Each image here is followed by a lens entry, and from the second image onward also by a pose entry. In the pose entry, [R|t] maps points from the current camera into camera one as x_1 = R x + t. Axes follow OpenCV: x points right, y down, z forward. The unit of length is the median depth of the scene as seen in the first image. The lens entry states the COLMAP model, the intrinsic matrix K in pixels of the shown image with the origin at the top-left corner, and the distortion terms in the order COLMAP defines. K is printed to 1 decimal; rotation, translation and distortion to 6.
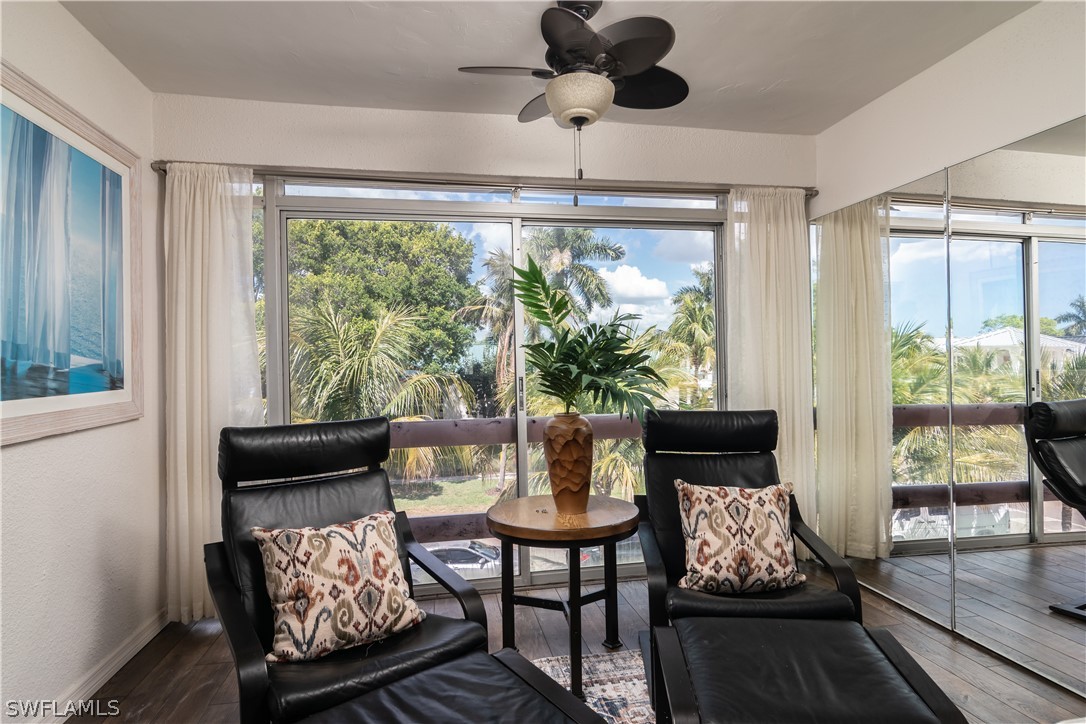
lens RADIAL K [[598.9, 0, 543.0], [0, 598.9, 362.0], [0, 0, 1]] dist [-0.000084, -0.000018]
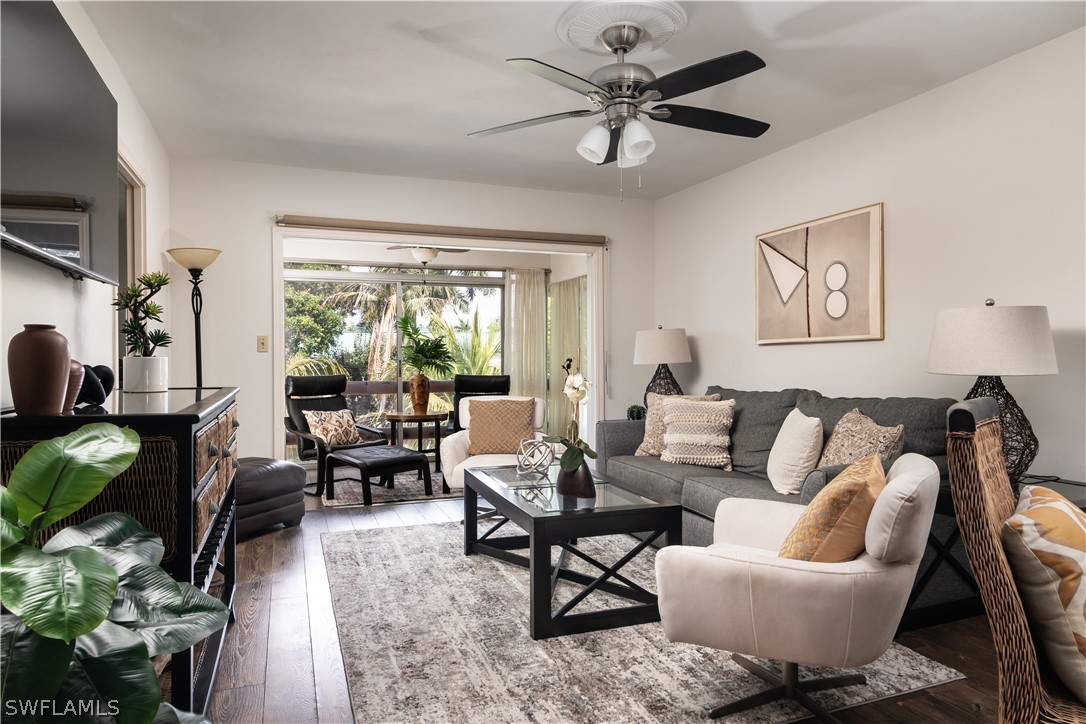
lens RADIAL K [[672.9, 0, 543.0], [0, 672.9, 362.0], [0, 0, 1]] dist [0.002003, 0.000113]
pose [[0.984021, 0.013378, 0.177547, 0.034135], [-0.015534, 0.999821, 0.010762, -0.001137], [-0.177371, -0.013349, 0.984054, -1.287398]]
